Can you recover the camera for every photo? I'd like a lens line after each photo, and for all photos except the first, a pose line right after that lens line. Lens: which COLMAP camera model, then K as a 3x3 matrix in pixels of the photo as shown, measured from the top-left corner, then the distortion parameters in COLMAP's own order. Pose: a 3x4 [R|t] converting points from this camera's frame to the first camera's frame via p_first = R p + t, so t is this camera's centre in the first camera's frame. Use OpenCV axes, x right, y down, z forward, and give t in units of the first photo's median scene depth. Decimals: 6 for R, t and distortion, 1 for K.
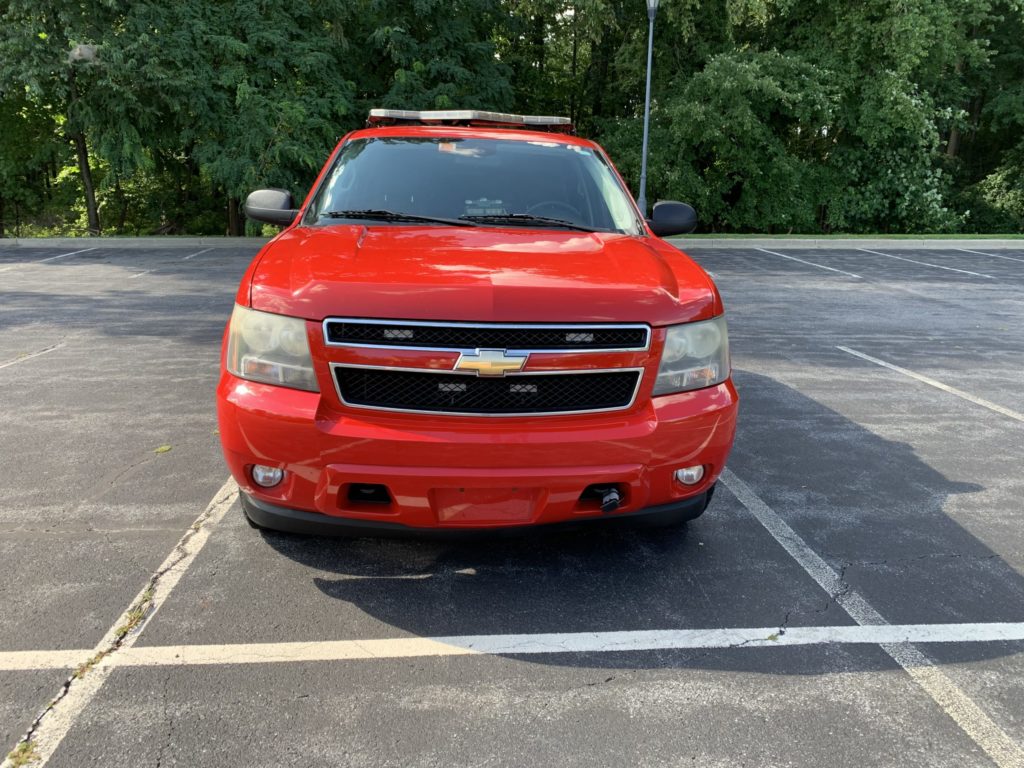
lens RADIAL K [[783.3, 0, 515.3], [0, 783.3, 373.4], [0, 0, 1]] dist [0.009969, -0.002194]
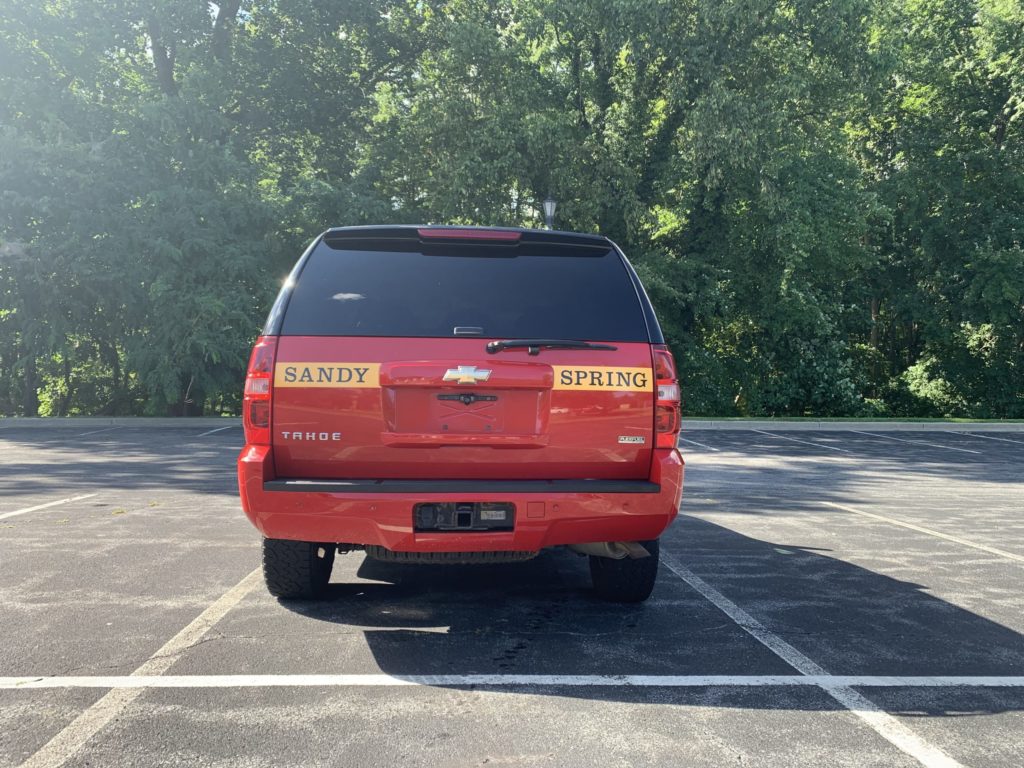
lens RADIAL K [[783.3, 0, 517.5], [0, 783.3, 389.5], [0, 0, 1]] dist [0.009969, -0.002194]
pose [[0.999964, -0.002046, -0.008259, 0.138192], [0.000079, 0.972854, -0.231418, 0.027343], [0.008508, 0.231409, 0.972819, -0.015022]]
